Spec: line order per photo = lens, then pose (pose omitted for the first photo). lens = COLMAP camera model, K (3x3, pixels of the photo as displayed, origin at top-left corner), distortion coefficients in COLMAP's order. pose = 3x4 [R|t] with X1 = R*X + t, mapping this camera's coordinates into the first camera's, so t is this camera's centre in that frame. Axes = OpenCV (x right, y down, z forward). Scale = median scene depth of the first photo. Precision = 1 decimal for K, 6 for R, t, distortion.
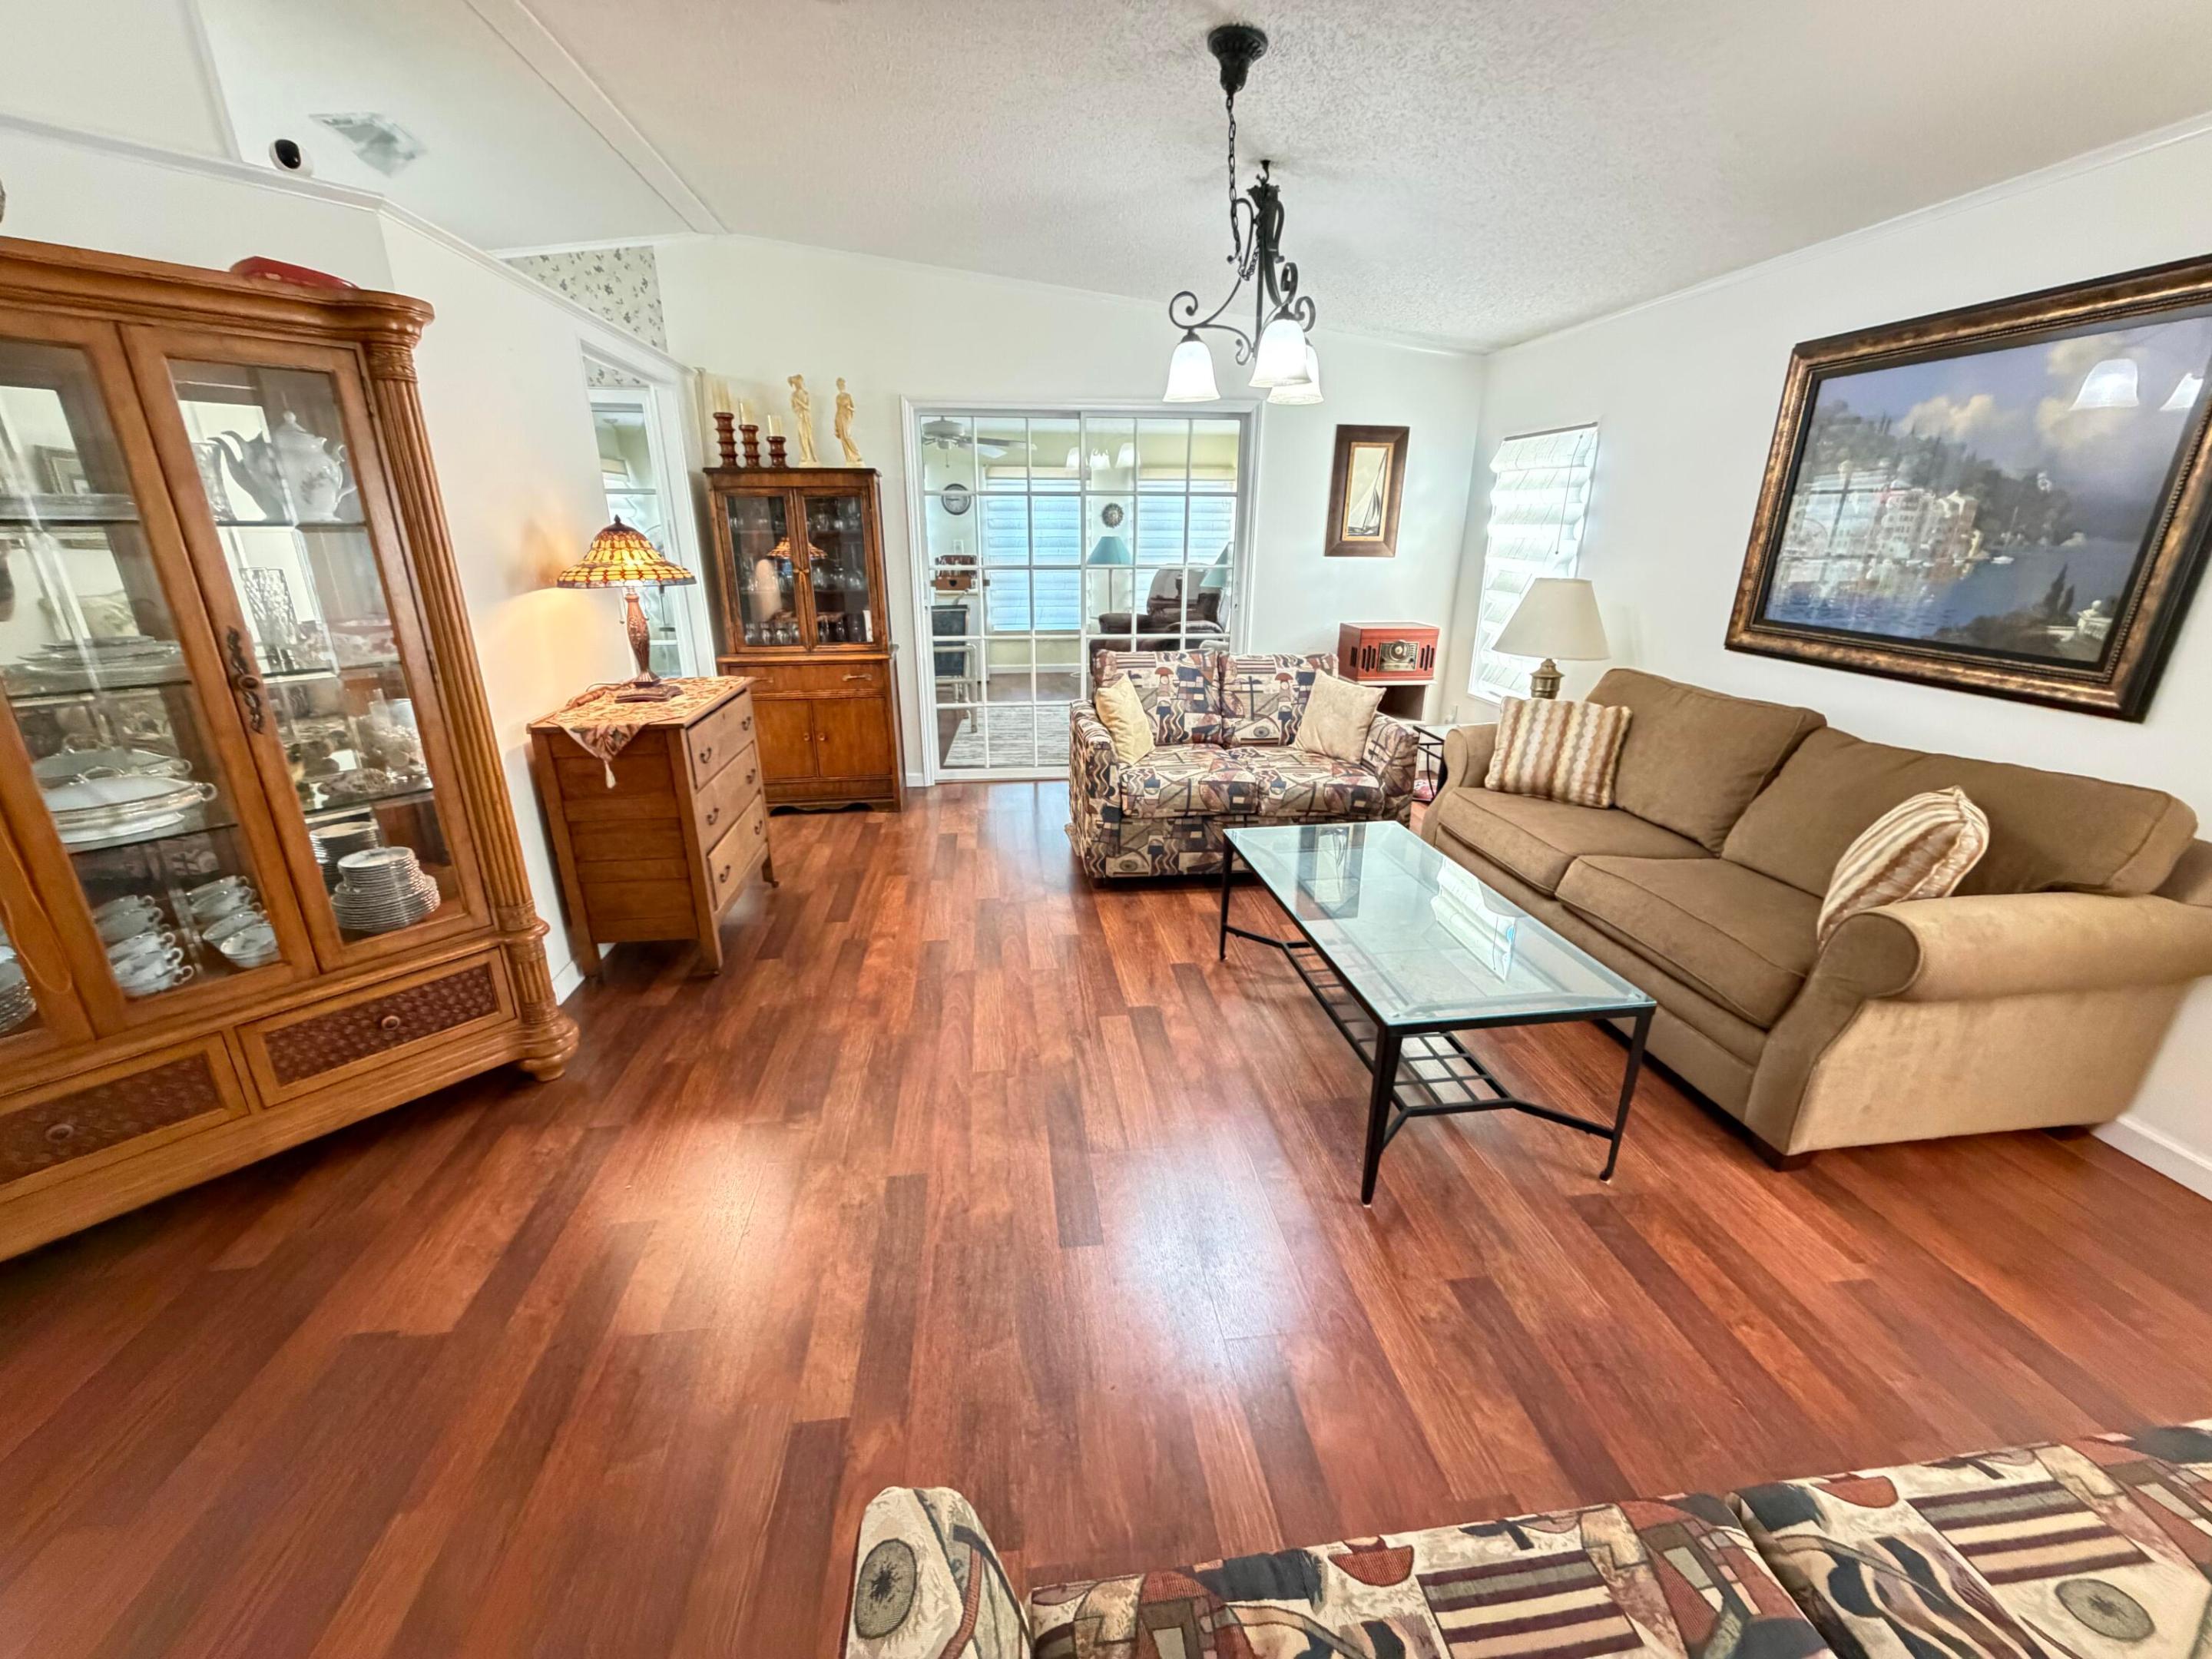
lens RADIAL K [[881.9, 0, 1099.7], [0, 881.9, 831.0], [0, 0, 1]] dist [-0.000310, 0.000225]
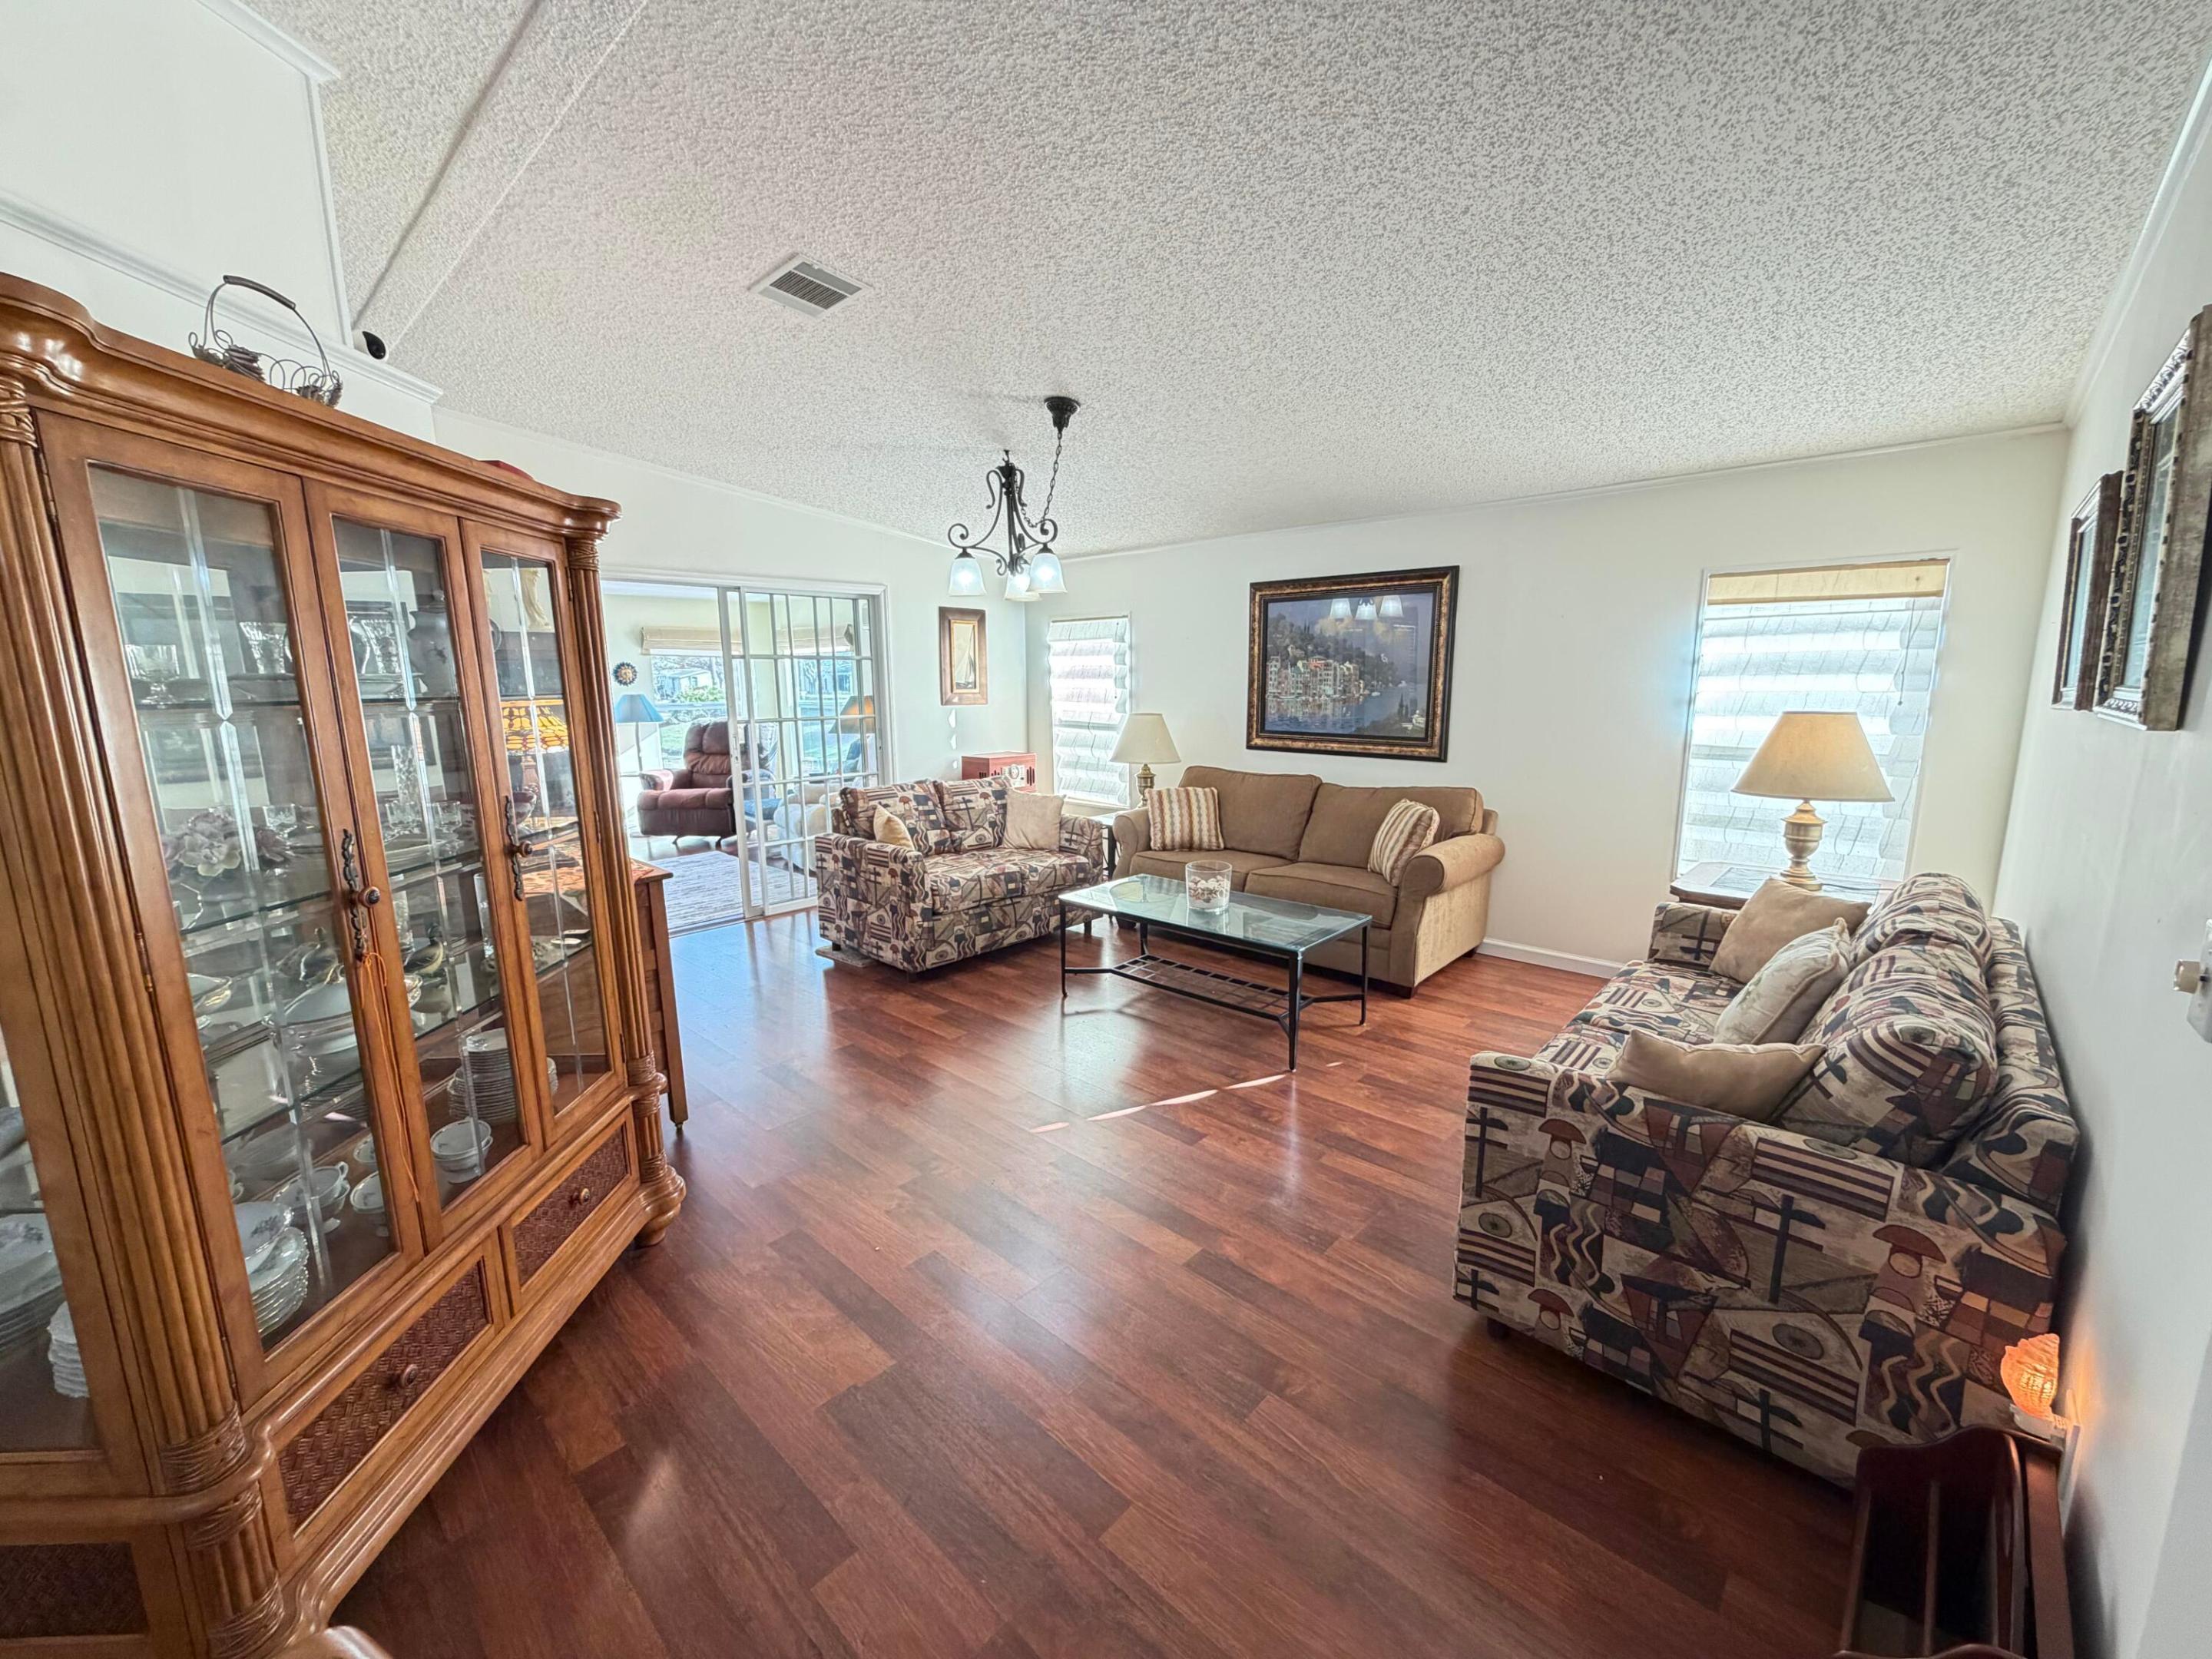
lens RADIAL K [[881.9, 0, 1097.5], [0, 881.9, 829.9], [0, 0, 1]] dist [-0.000310, 0.000225]
pose [[0.765724, -0.120210, 0.631835, -0.558830], [0.221010, 0.971736, -0.082965, 0.020242], [-0.604004, 0.203170, 0.770650, -0.091876]]
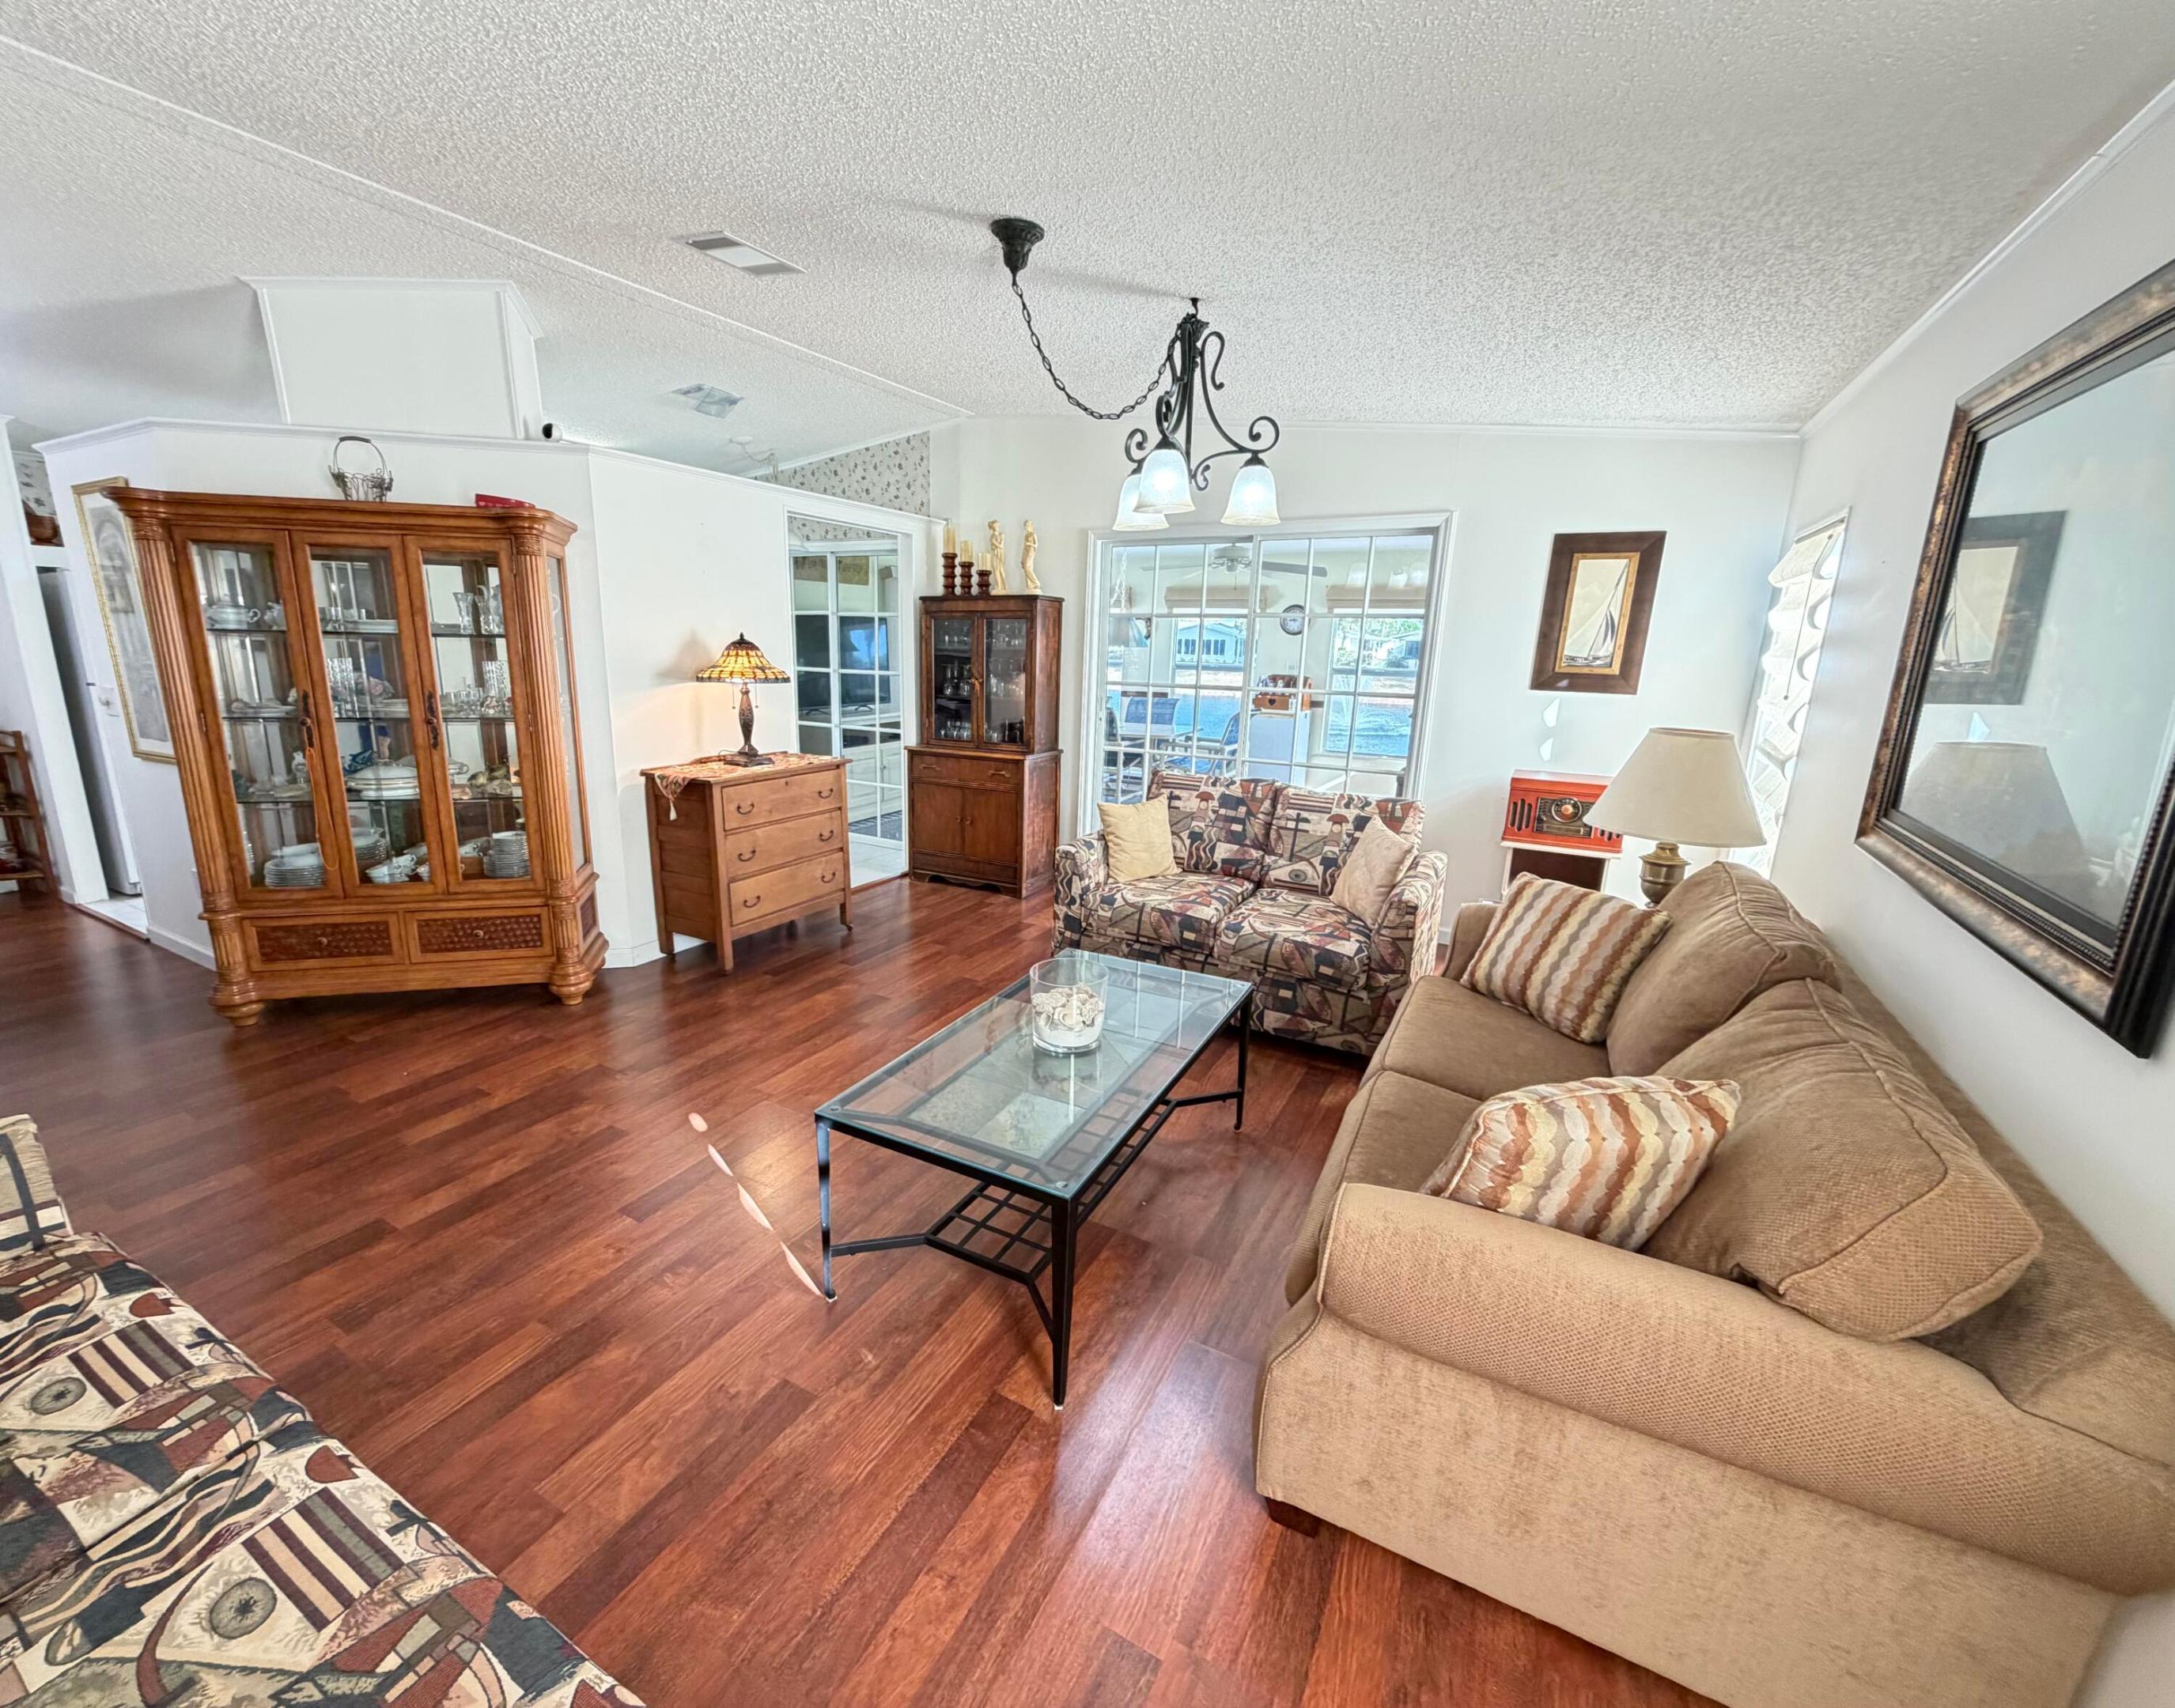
lens RADIAL K [[911.5, 0, 1031.4], [0, 911.5, 855.2], [0, 0, 1]] dist [0.000847, -0.000482]
pose [[0.797641, 0.152284, -0.583591, 0.576948], [-0.213027, 0.976369, -0.036384, -0.047956], [0.564259, 0.153342, 0.811232, 0.115201]]
